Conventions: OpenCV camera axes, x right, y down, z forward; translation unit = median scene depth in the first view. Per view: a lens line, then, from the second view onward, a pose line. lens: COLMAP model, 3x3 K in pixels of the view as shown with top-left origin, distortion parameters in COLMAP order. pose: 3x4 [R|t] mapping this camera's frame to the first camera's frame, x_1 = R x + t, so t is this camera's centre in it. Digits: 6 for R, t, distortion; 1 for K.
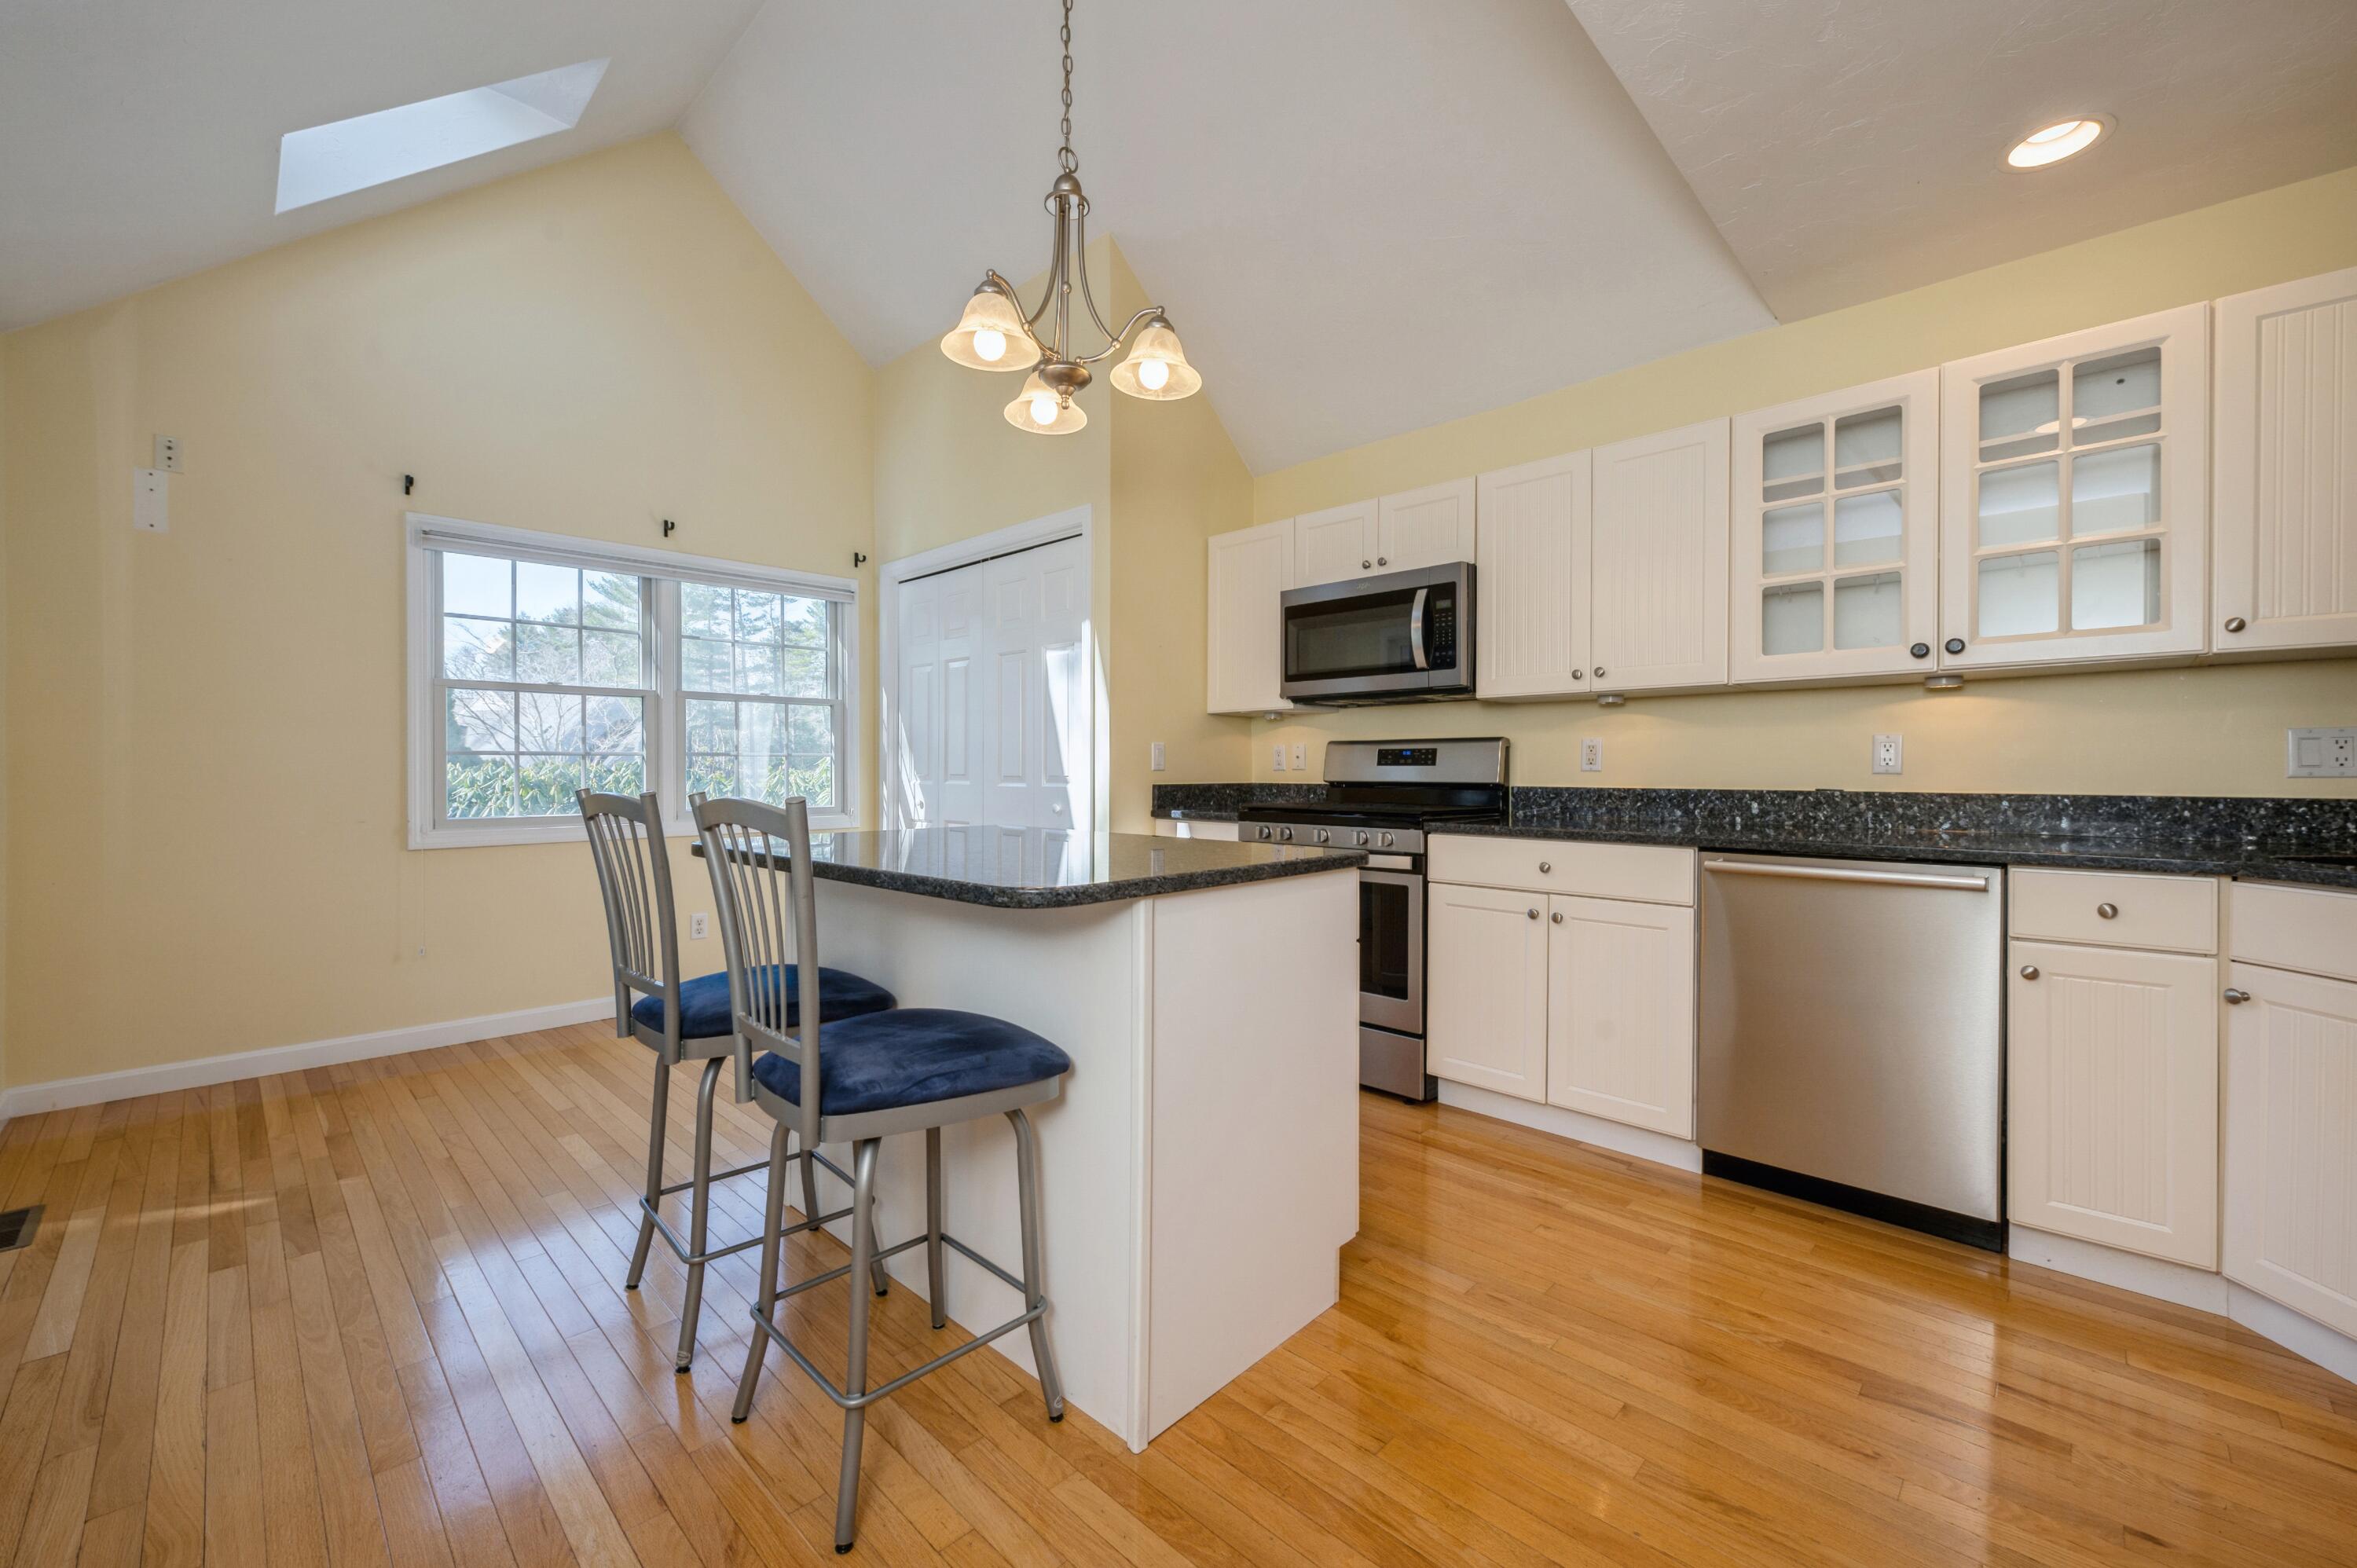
lens RADIAL K [[940.8, 0, 1184.7], [0, 940.8, 779.0], [0, 0, 1]] dist [0.001213, -0.000005]
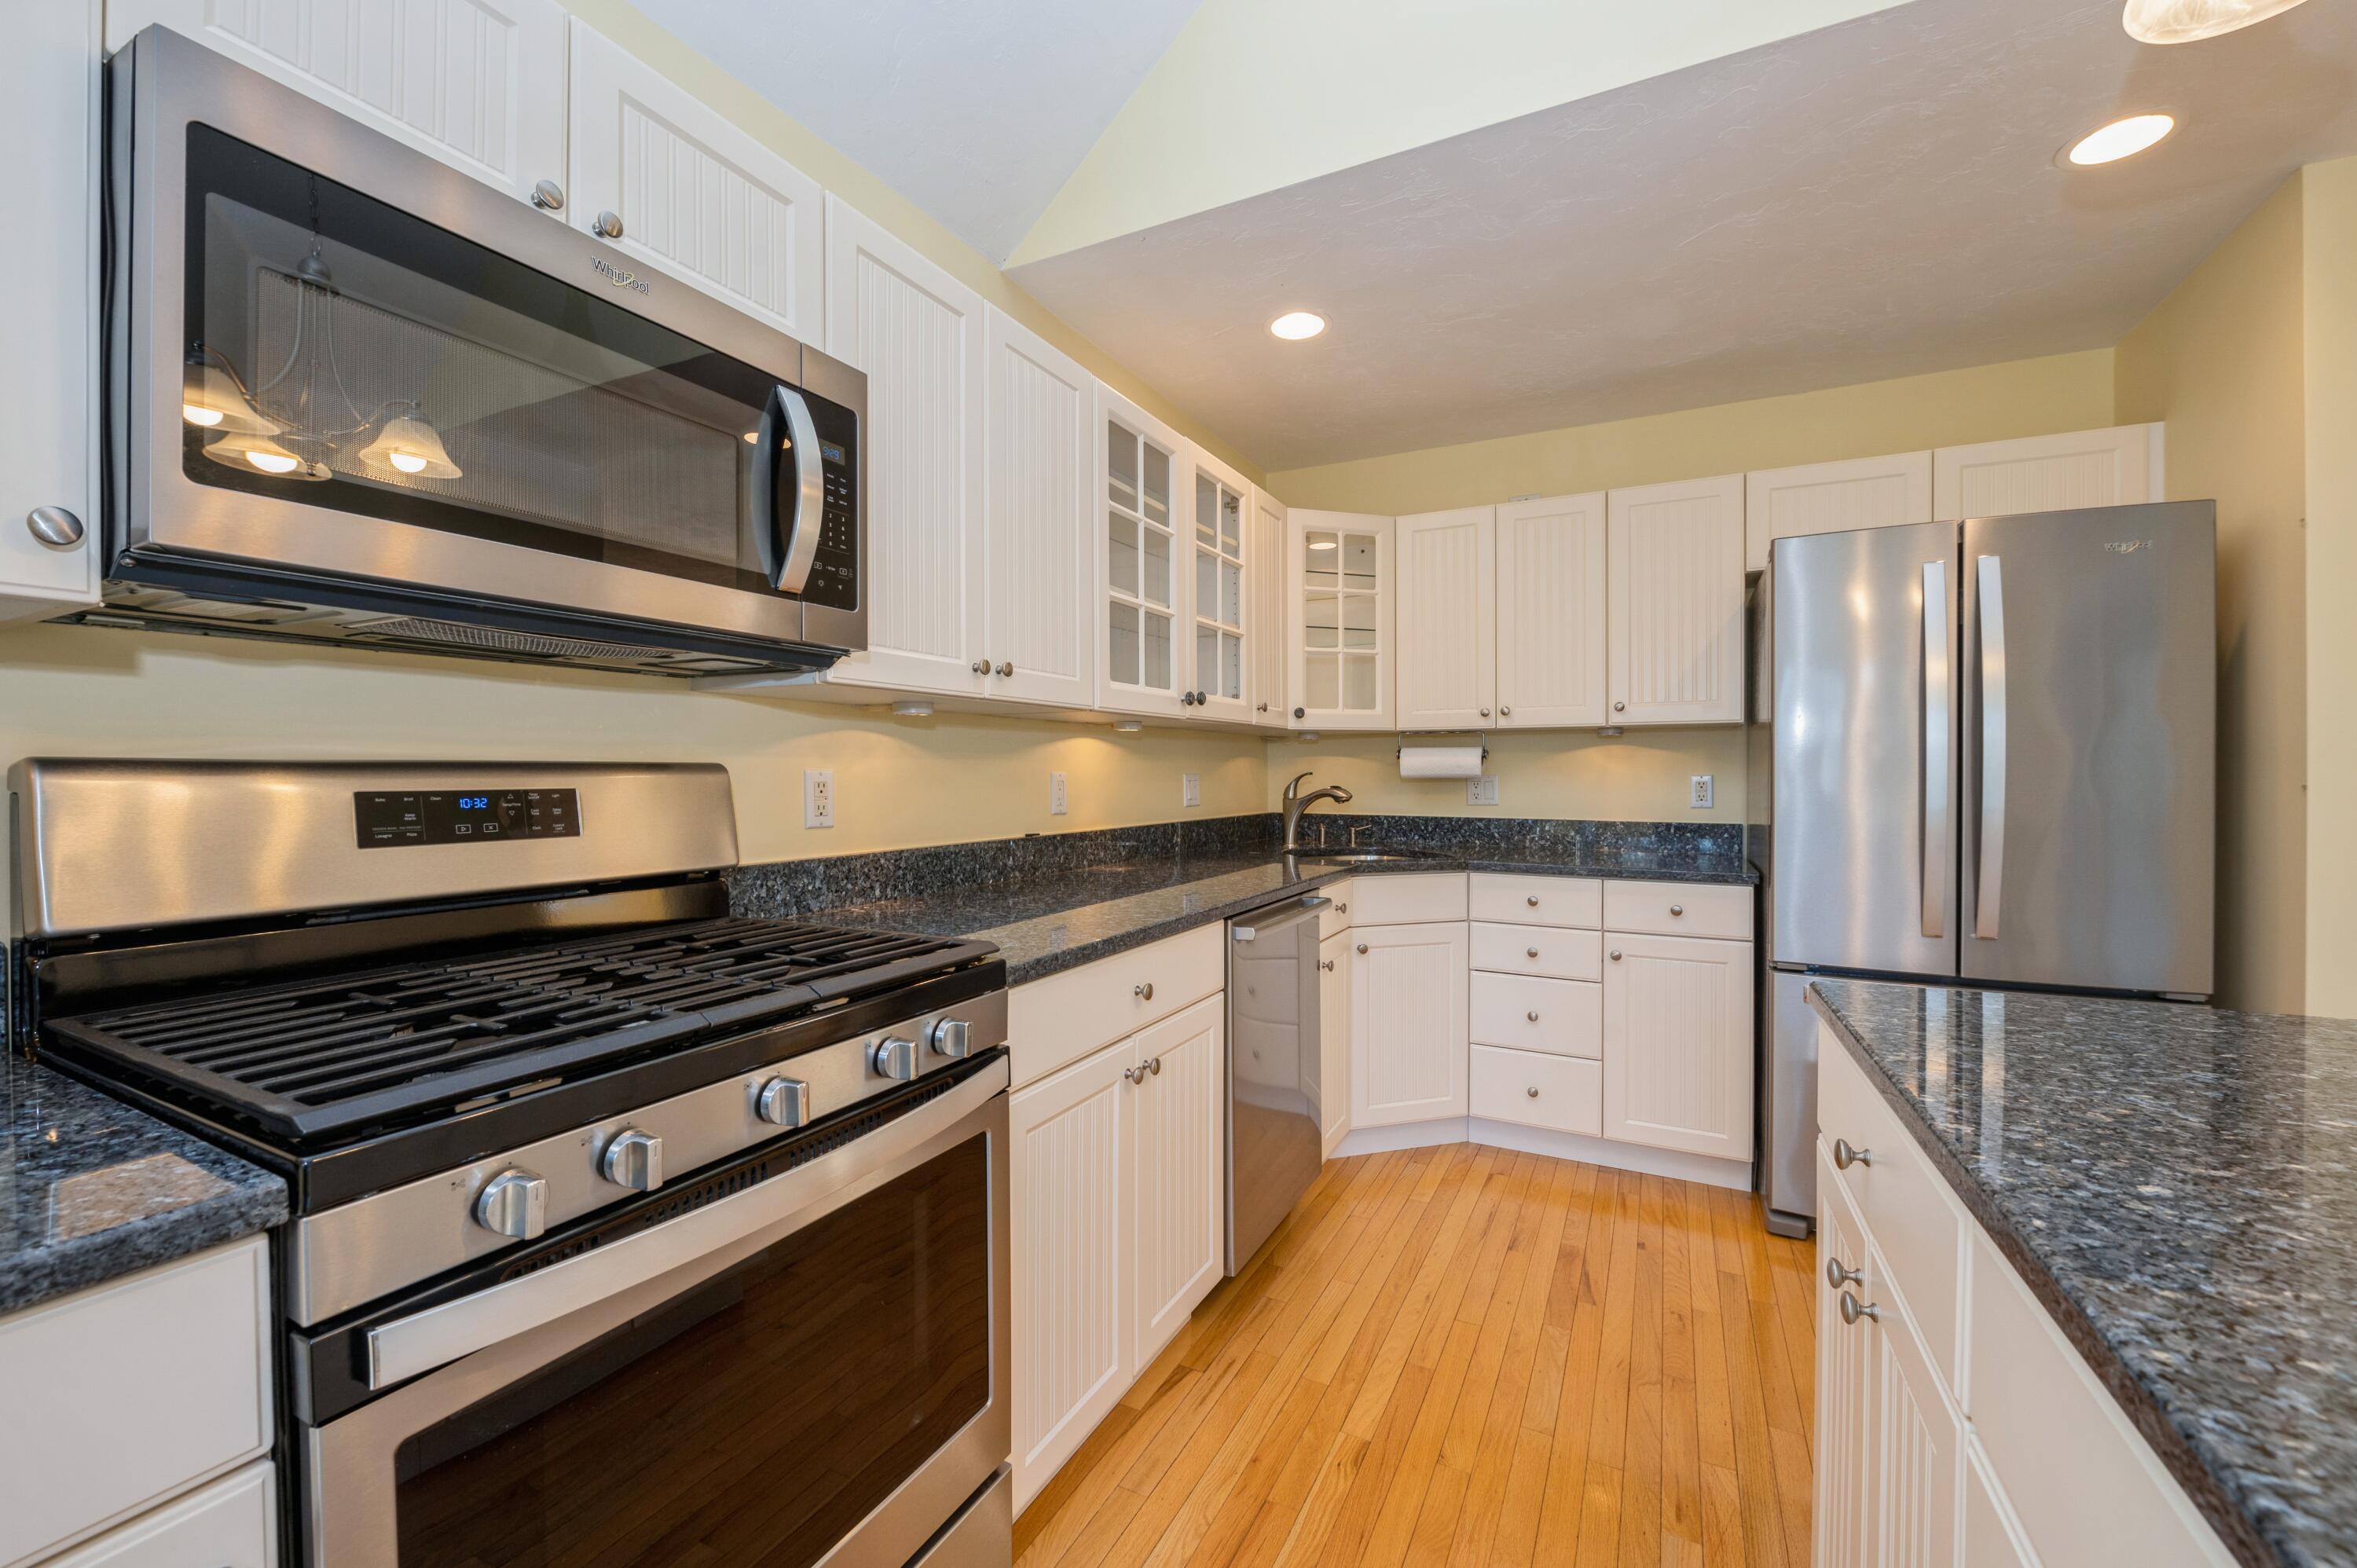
lens RADIAL K [[940.8, 0, 1184.6], [0, 940.8, 775.4], [0, 0, 1]] dist [0.001213, -0.000005]
pose [[-0.298116, -0.004318, 0.954520, -0.157660], [0.008943, 0.999933, 0.007317, -0.038186], [-0.954488, 0.010717, -0.298058, 0.879828]]
